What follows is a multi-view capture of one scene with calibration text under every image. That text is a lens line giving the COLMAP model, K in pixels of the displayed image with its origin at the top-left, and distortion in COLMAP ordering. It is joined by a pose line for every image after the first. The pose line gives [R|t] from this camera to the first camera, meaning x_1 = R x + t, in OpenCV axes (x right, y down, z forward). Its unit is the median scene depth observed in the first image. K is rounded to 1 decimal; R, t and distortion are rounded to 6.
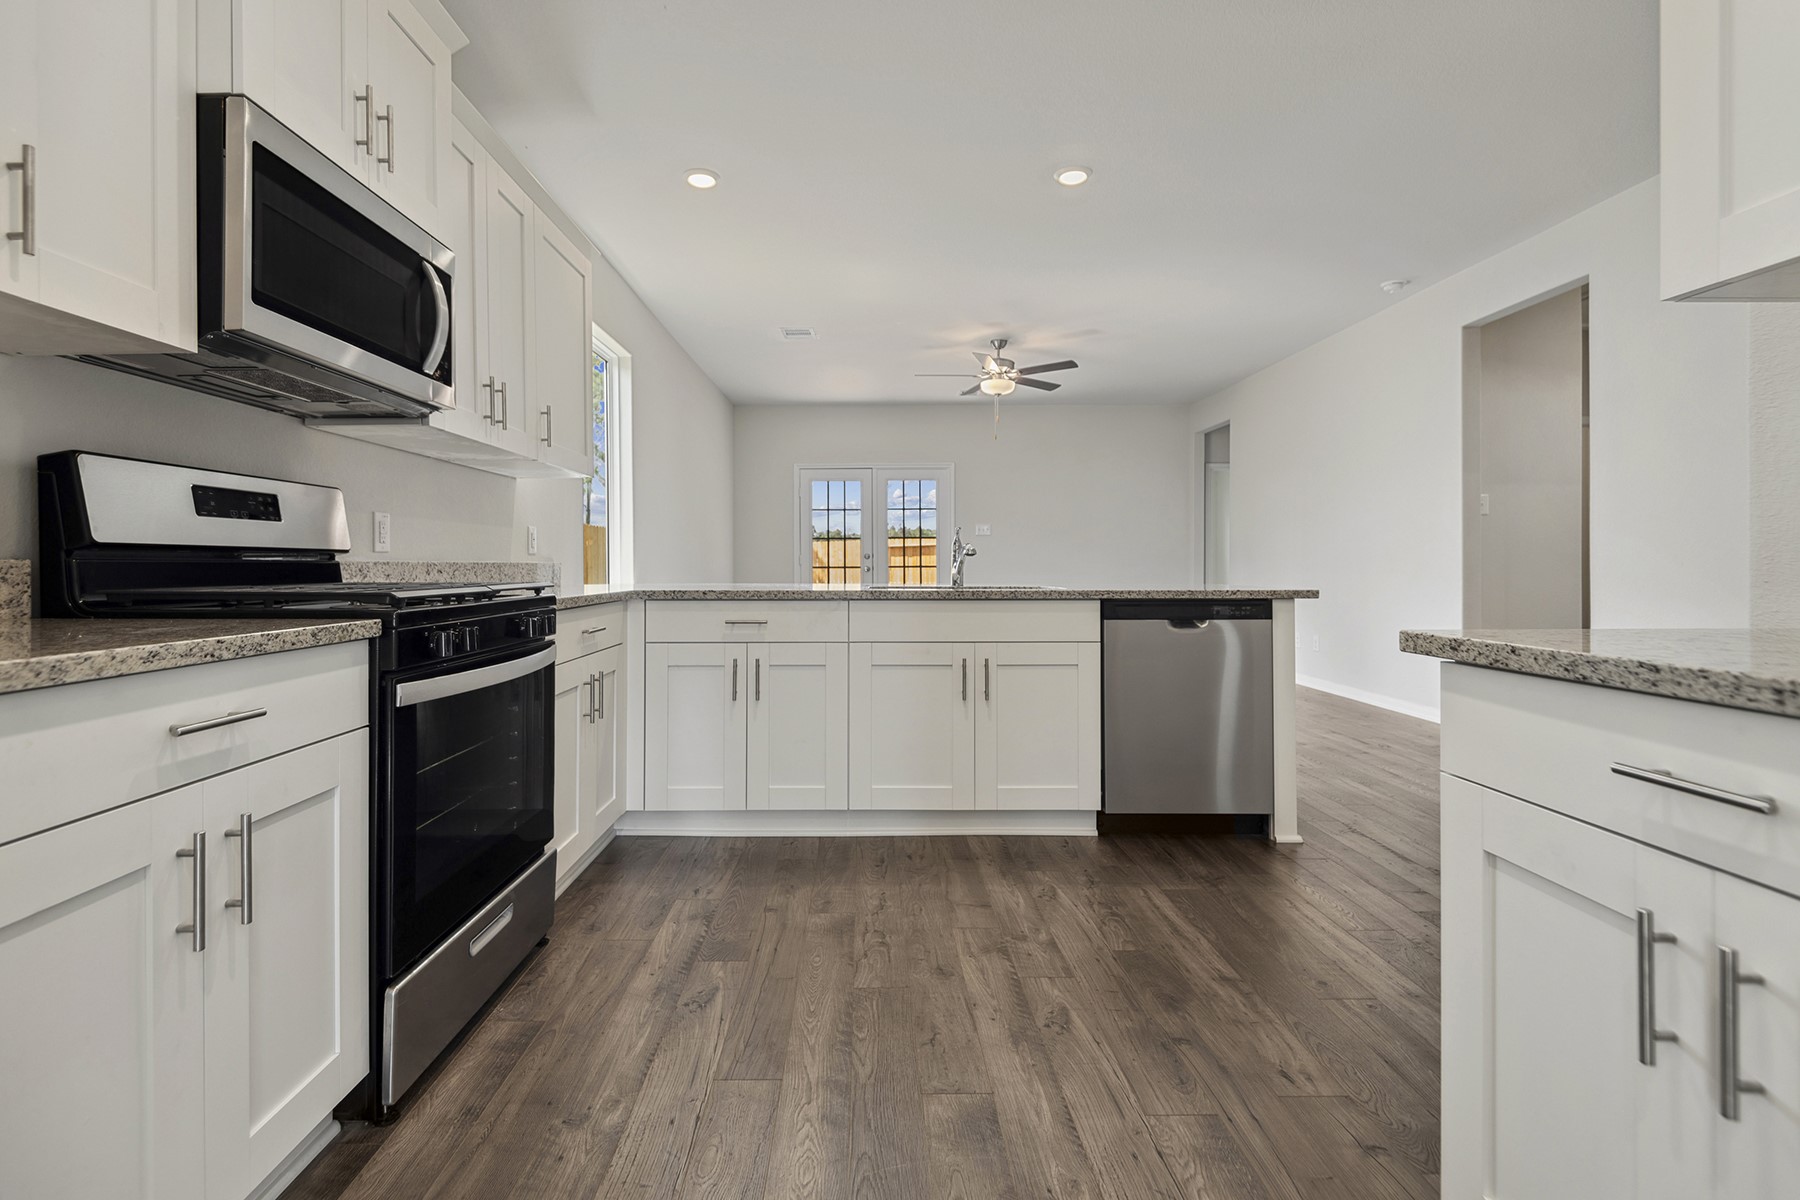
lens RADIAL K [[844.8, 0, 902.4], [0, 844.8, 572.5], [0, 0, 1]] dist [0.000624, 0.000053]
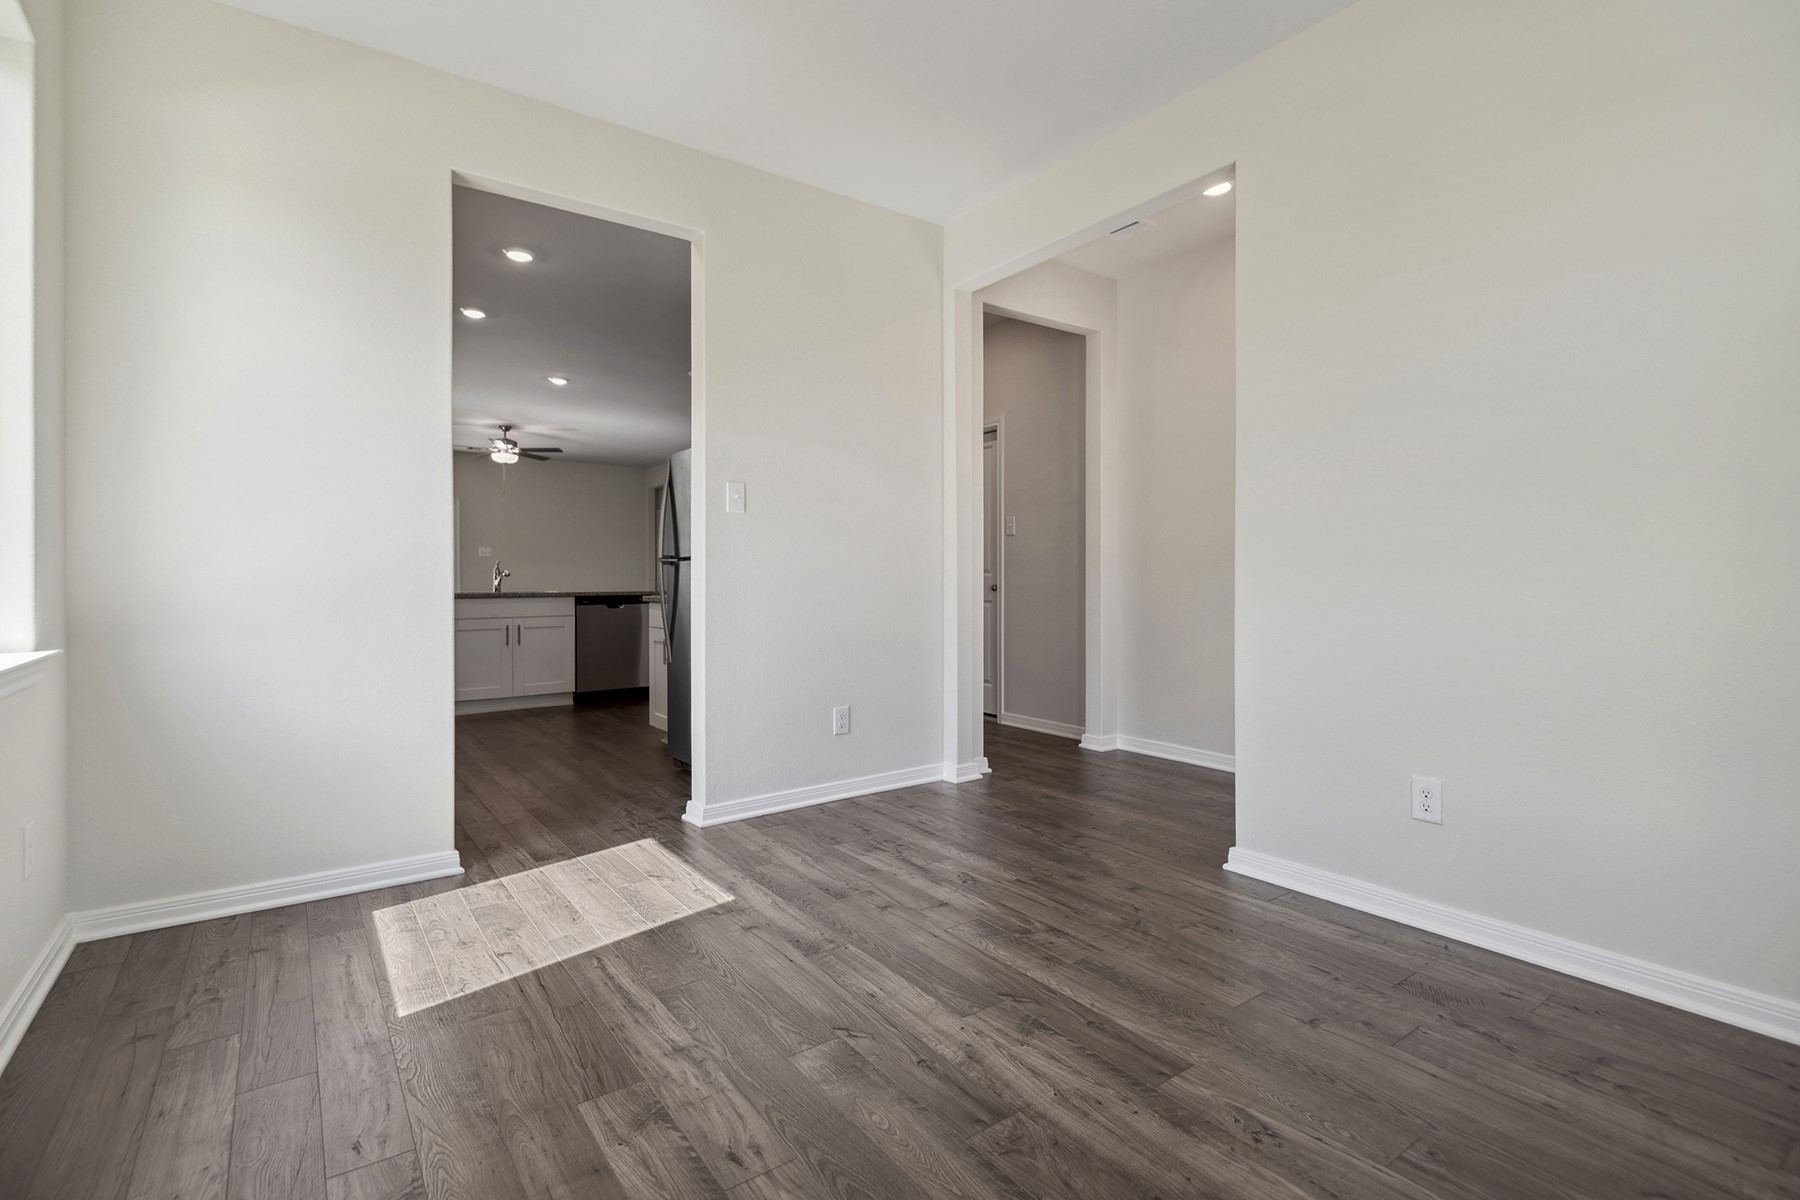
lens RADIAL K [[844.8, 0, 902.4], [0, 844.8, 572.5], [0, 0, 1]] dist [0.000624, 0.000053]
pose [[0.828004, -0.001890, 0.560718, -0.275608], [0.001577, 0.999998, 0.001041, -0.029015], [-0.560719, 0.000023, 0.828006, -1.224458]]
